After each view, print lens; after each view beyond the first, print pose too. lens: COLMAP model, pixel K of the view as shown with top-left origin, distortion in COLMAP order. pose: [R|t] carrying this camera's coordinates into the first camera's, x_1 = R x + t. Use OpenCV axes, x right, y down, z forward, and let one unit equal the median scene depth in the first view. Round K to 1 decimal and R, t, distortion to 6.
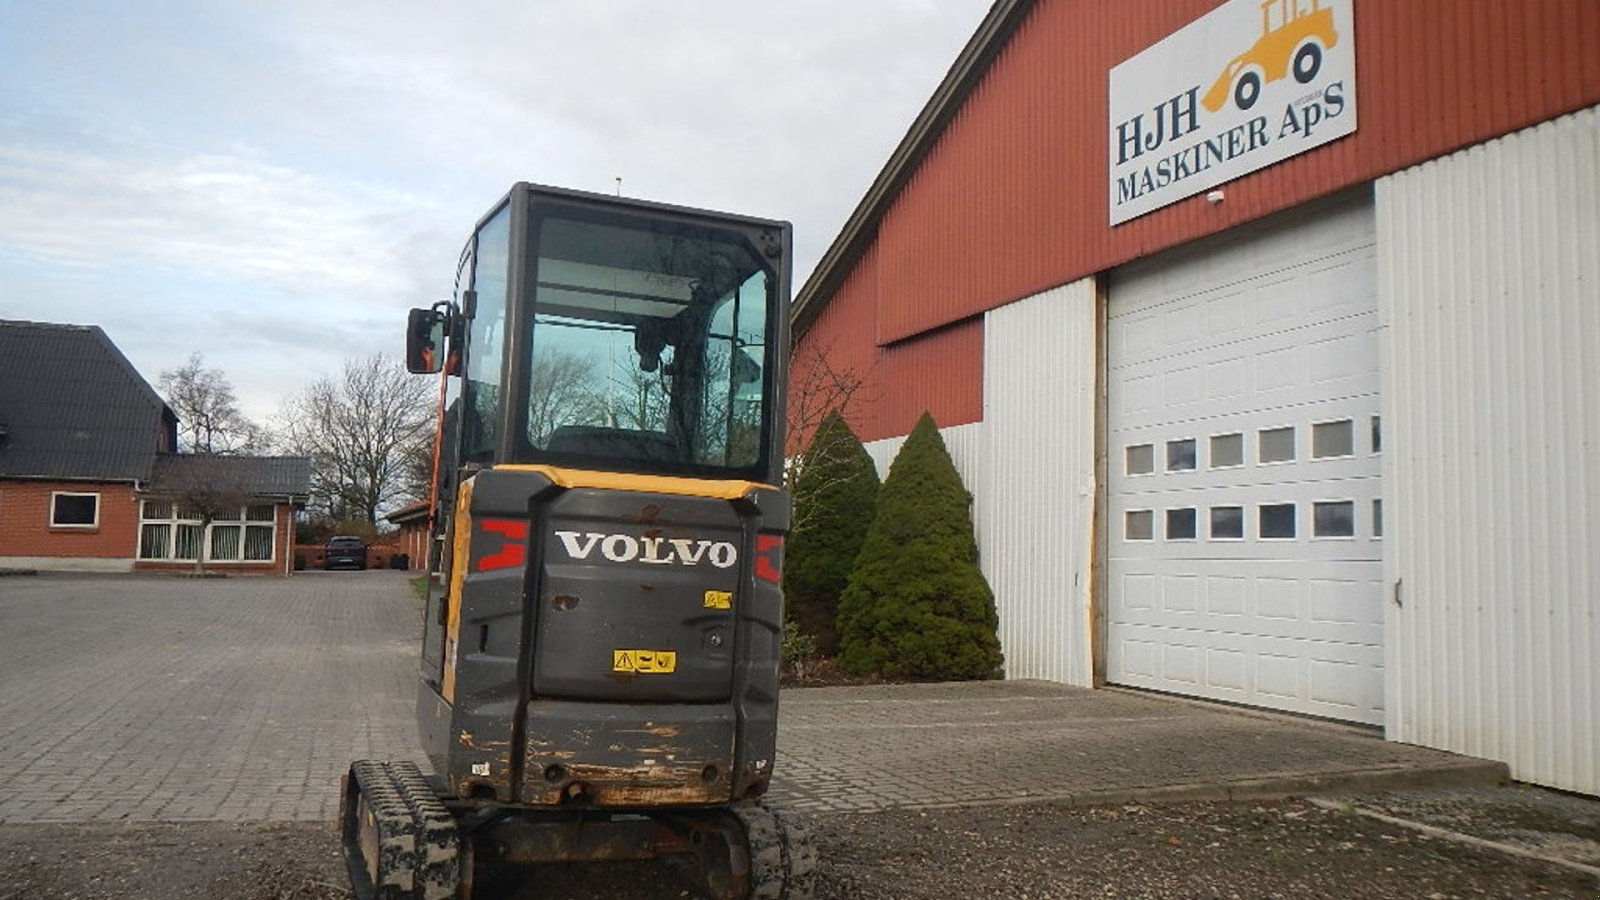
lens RADIAL K [[1330.1, 0, 801.1], [0, 1330.1, 442.5], [0, 0, 1]] dist [0.007009, -0.011639]
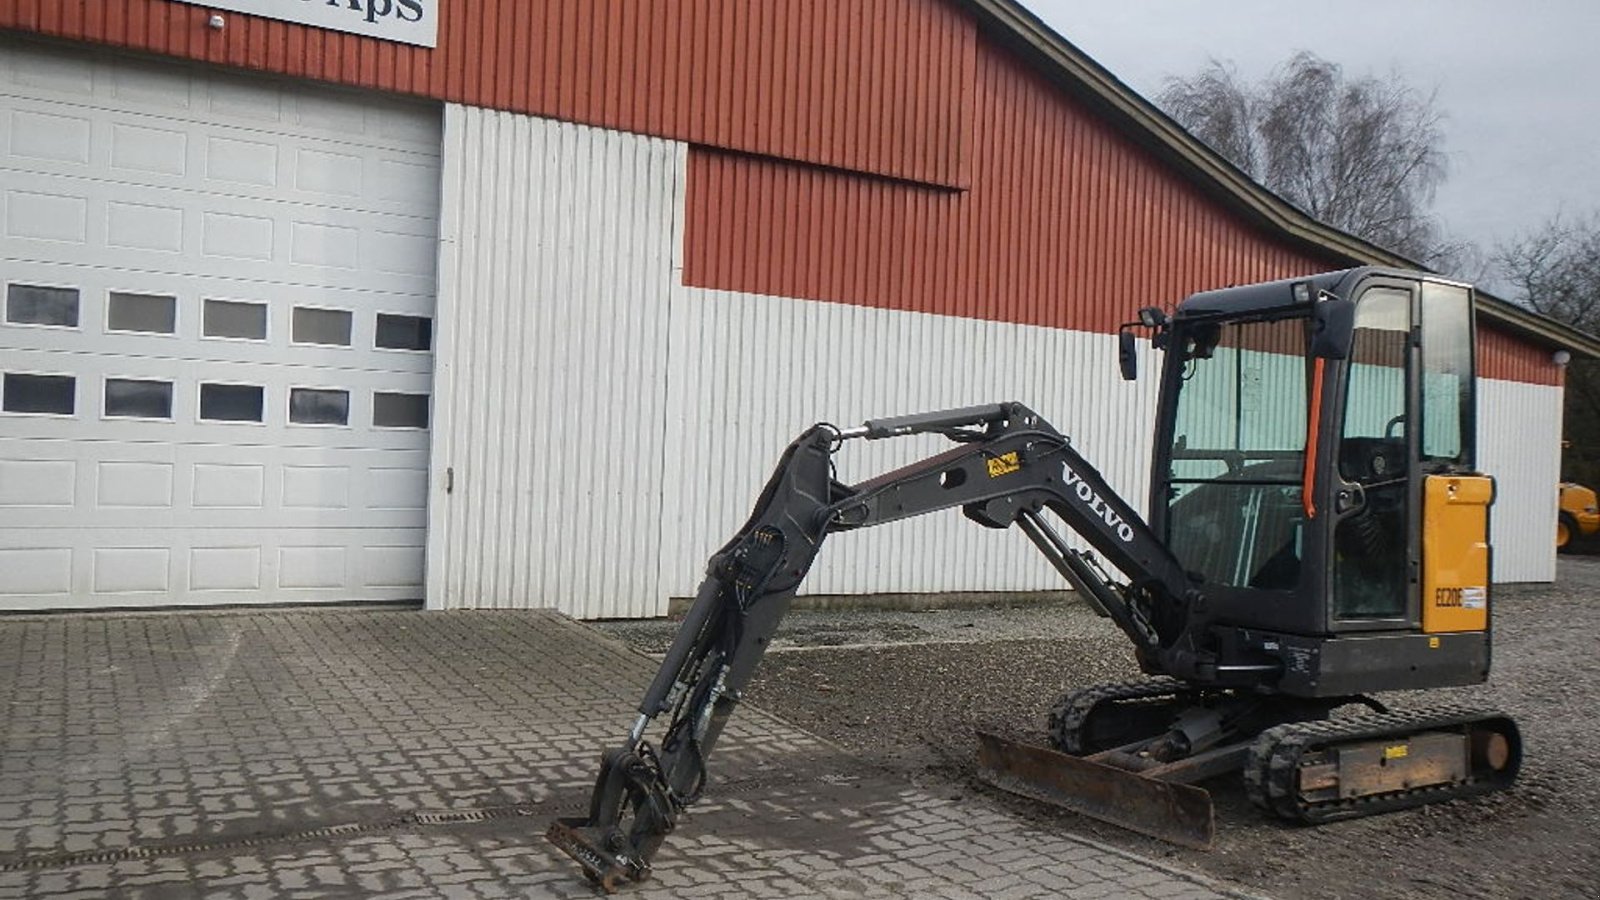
lens RADIAL K [[1330.1, 0, 801.1], [0, 1330.1, 442.5], [0, 0, 1]] dist [0.007009, -0.011639]
pose [[-0.146809, -0.025356, 0.988840, -0.632937], [-0.131196, 0.991339, 0.005942, 0.030277], [-0.980426, -0.128860, -0.148864, 0.773476]]
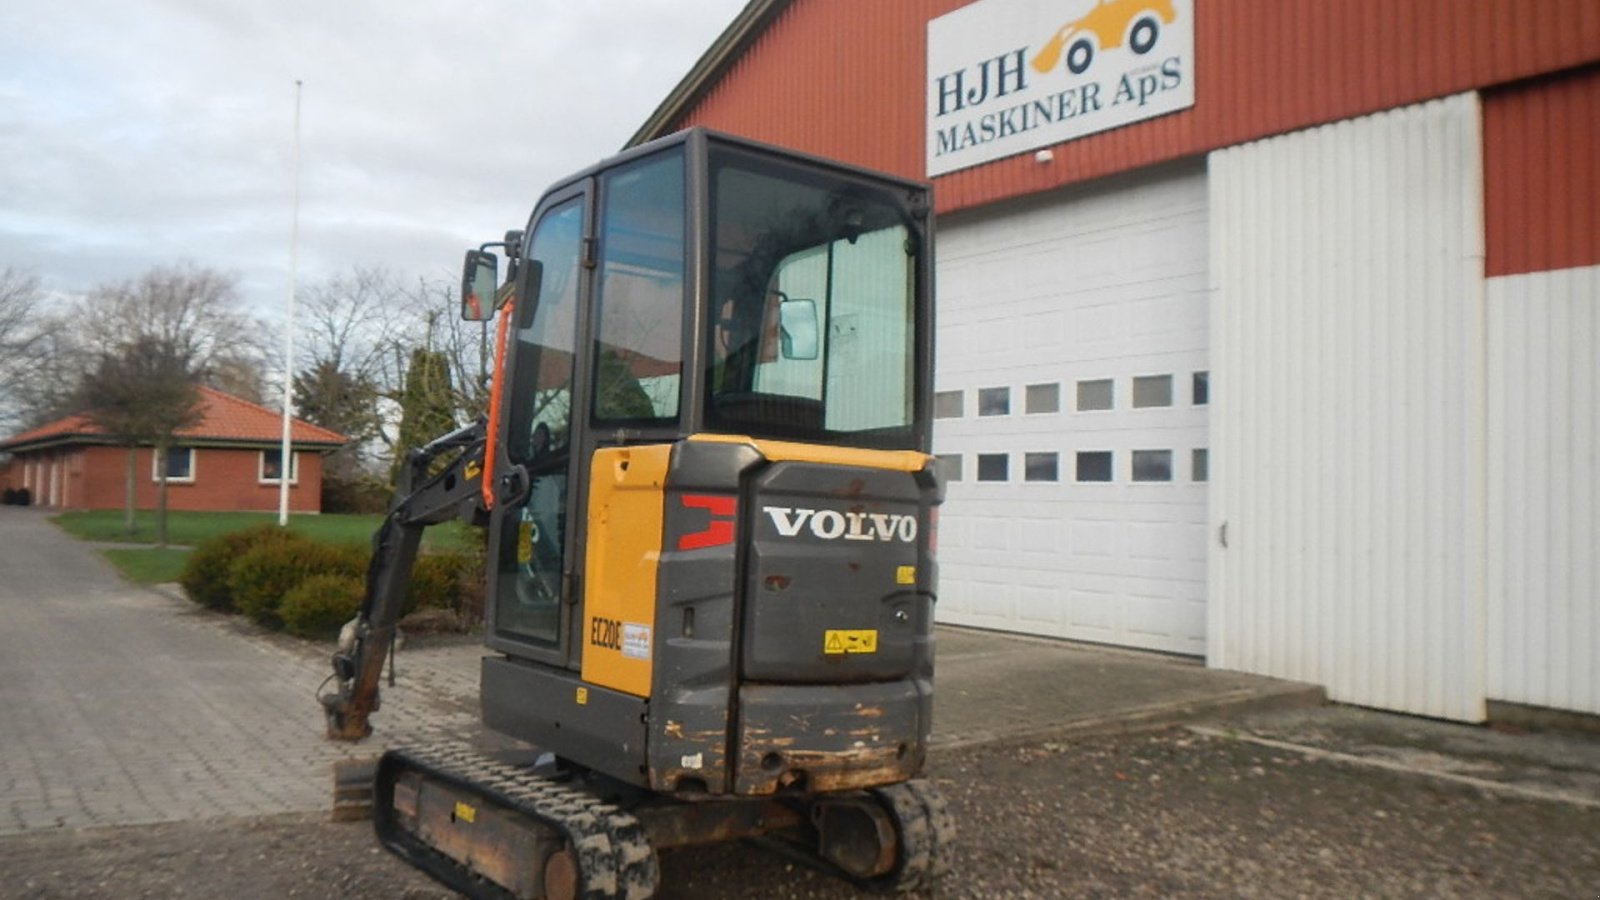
lens RADIAL K [[1330.1, 0, 801.1], [0, 1330.1, 442.5], [0, 0, 1]] dist [0.007009, -0.011639]
pose [[0.965942, 0.005894, 0.258693, -0.150972], [-0.019722, 0.998510, 0.050889, -0.010439], [-0.258008, -0.054258, 0.964618, 0.032074]]
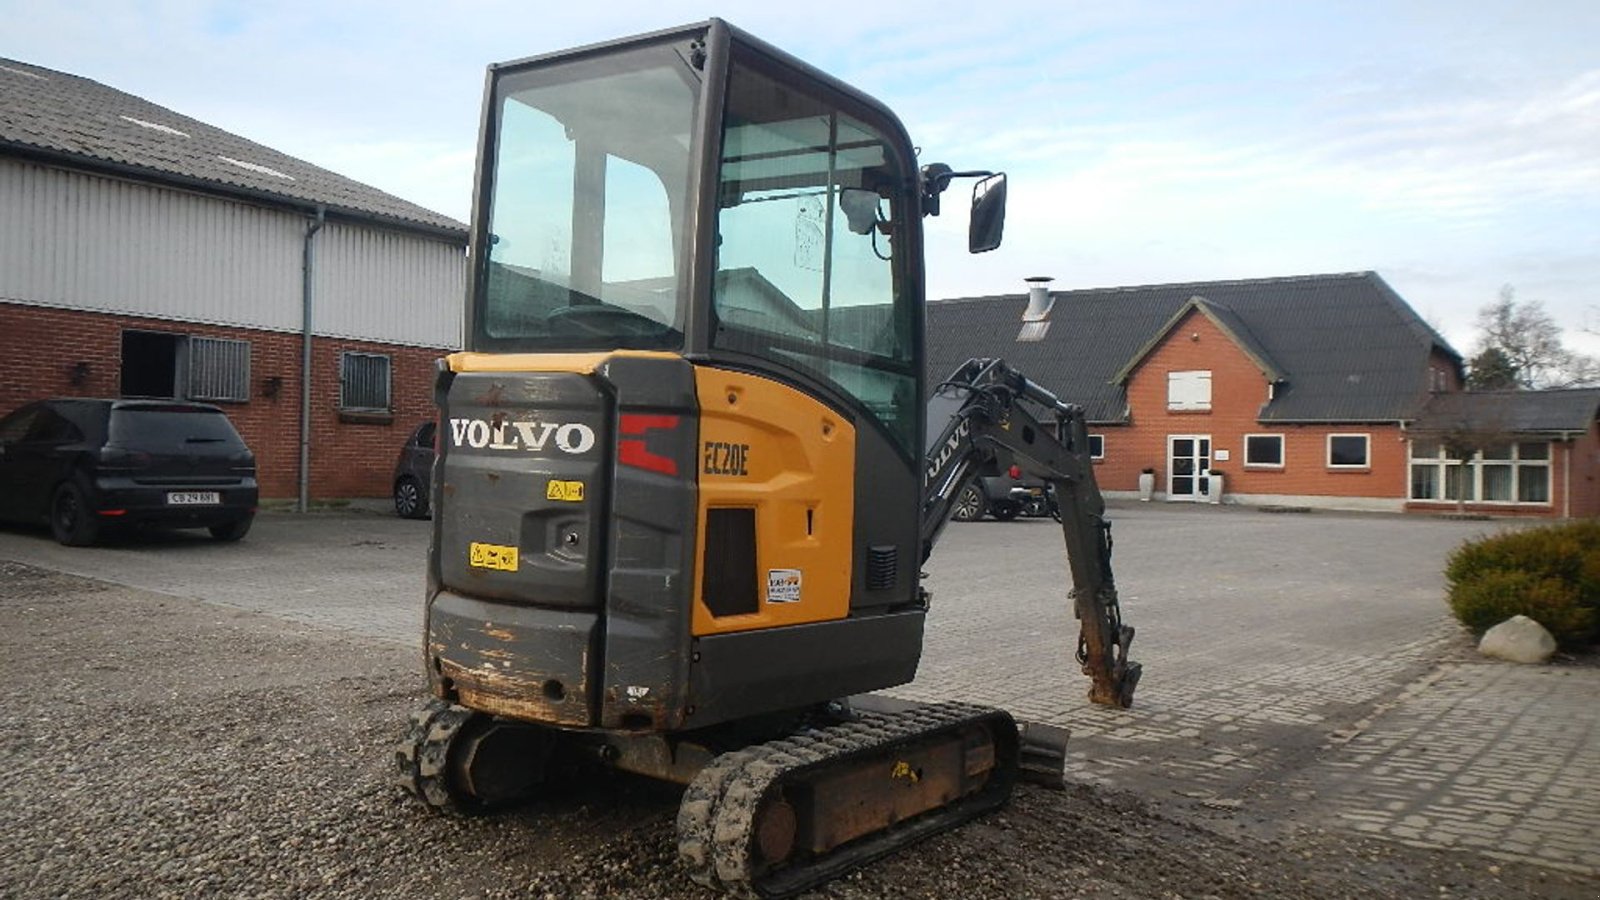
lens RADIAL K [[1326.2, 0, 803.4], [0, 1326.2, 447.9], [0, 0, 1]] dist [0.011765, -0.006649]
pose [[0.535980, -0.034225, -0.843537, 0.286524], [0.070440, 0.997507, 0.004285, 0.037879], [0.841287, -0.061715, 0.537054, 0.260005]]
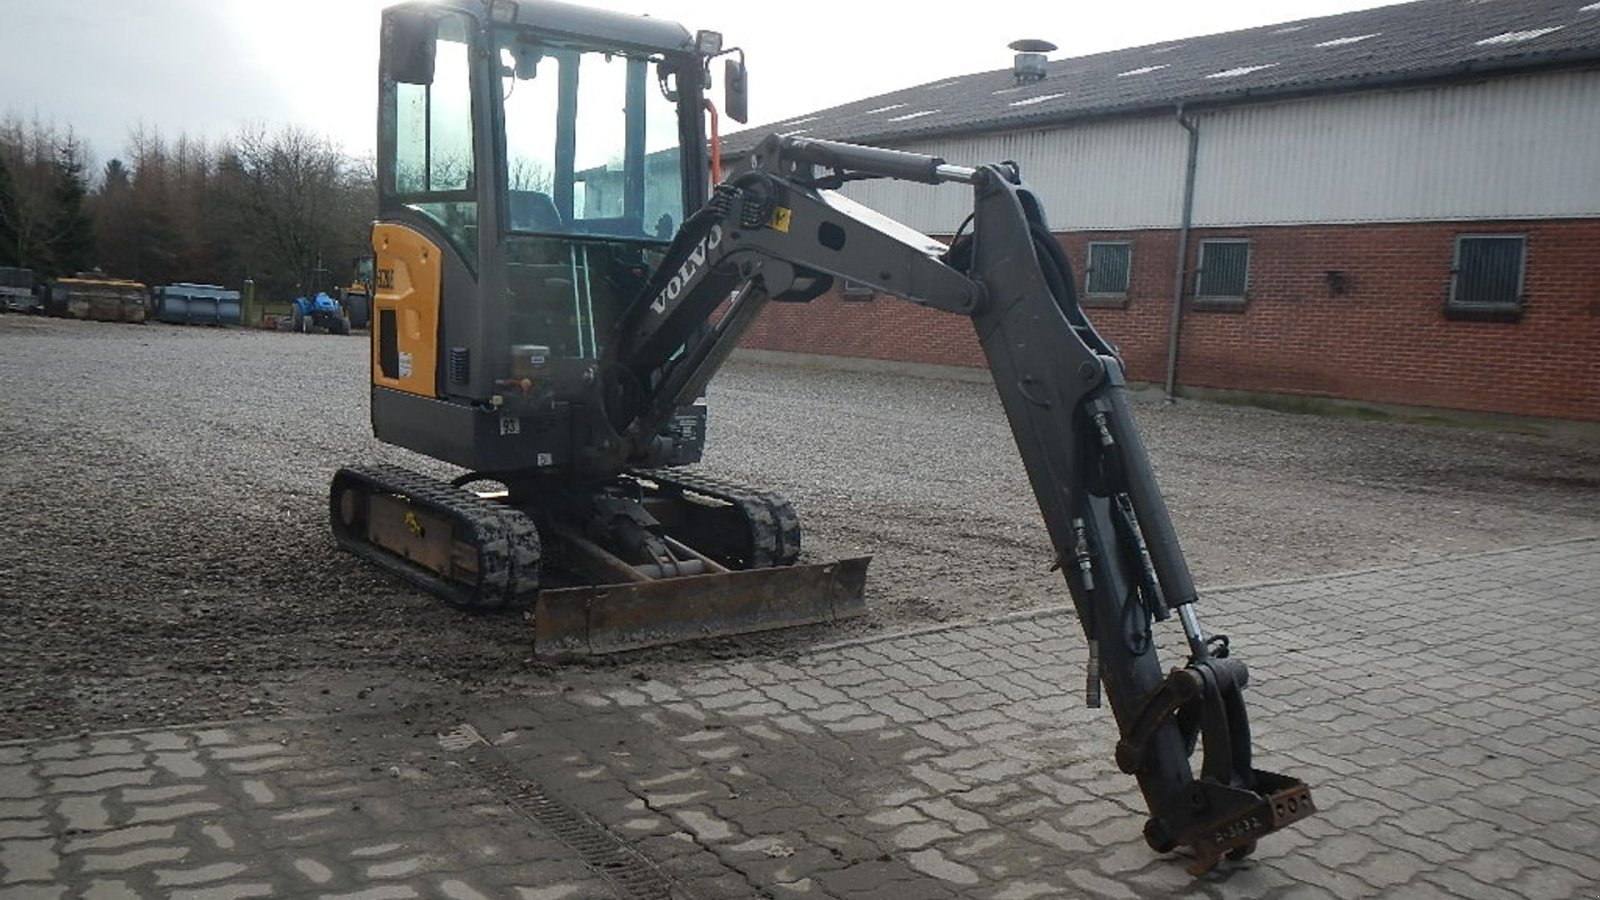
lens RADIAL K [[1330.1, 0, 801.1], [0, 1330.1, 442.5], [0, 0, 1]] dist [0.007009, -0.011639]
pose [[-0.960952, -0.070347, -0.267624, -0.034645], [-0.070465, 0.997472, -0.009173, 0.101606], [0.267593, 0.010043, -0.963480, 1.004051]]
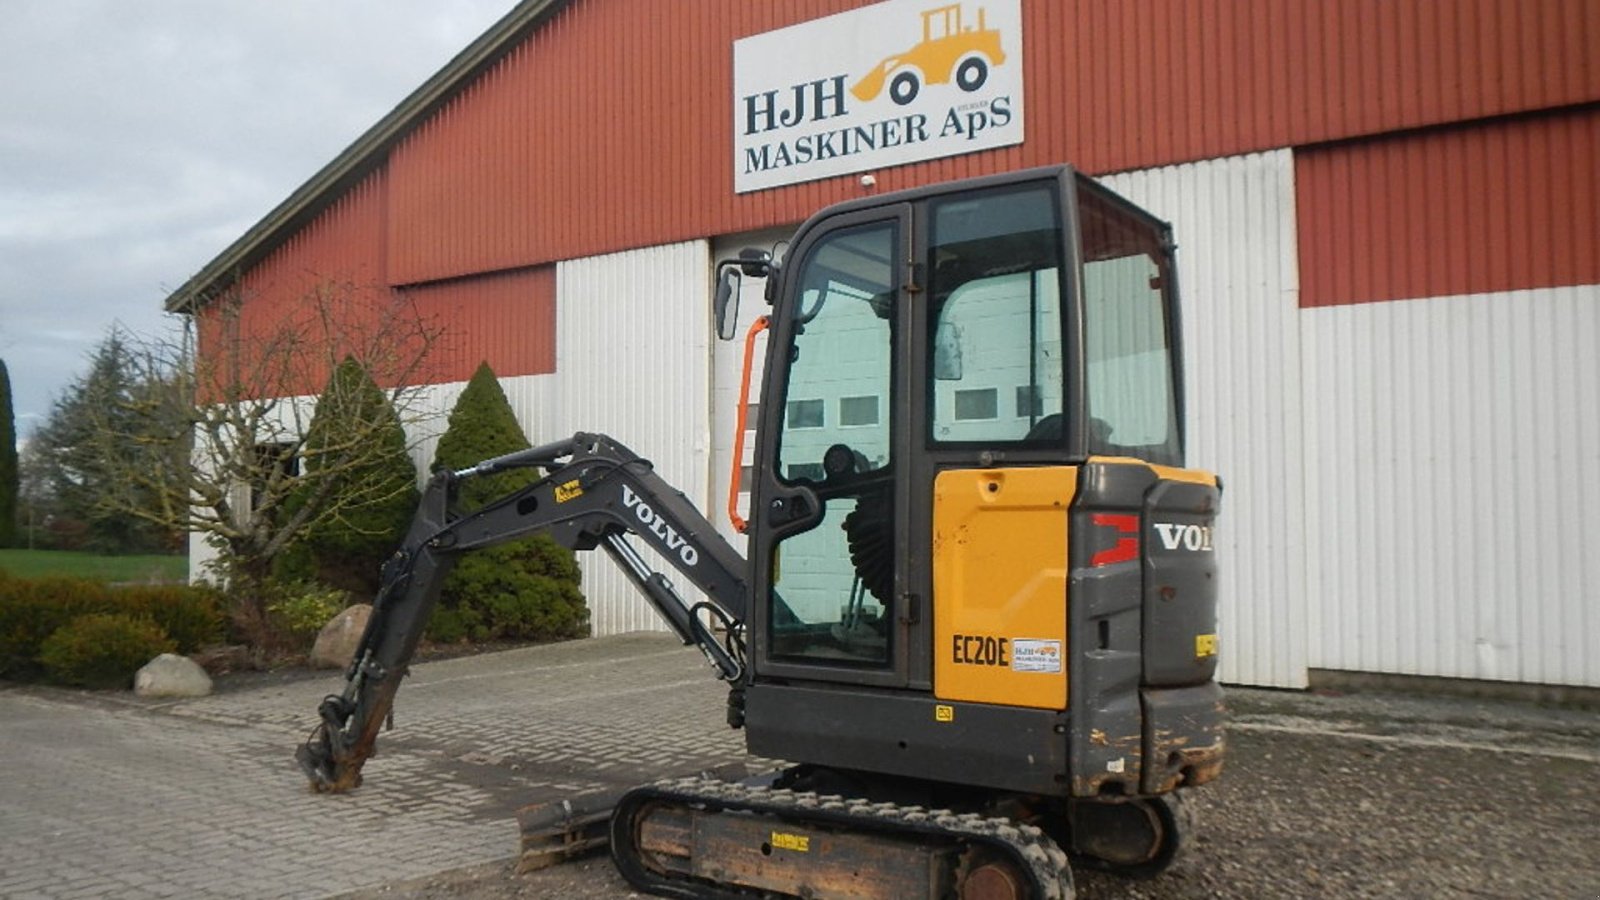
lens RADIAL K [[1330.1, 0, 801.1], [0, 1330.1, 442.5], [0, 0, 1]] dist [0.007009, -0.011639]
pose [[0.833810, -0.001191, 0.552050, -0.361878], [-0.023812, 0.998989, 0.038122, -0.010127], [-0.551537, -0.044932, 0.832939, 0.115597]]
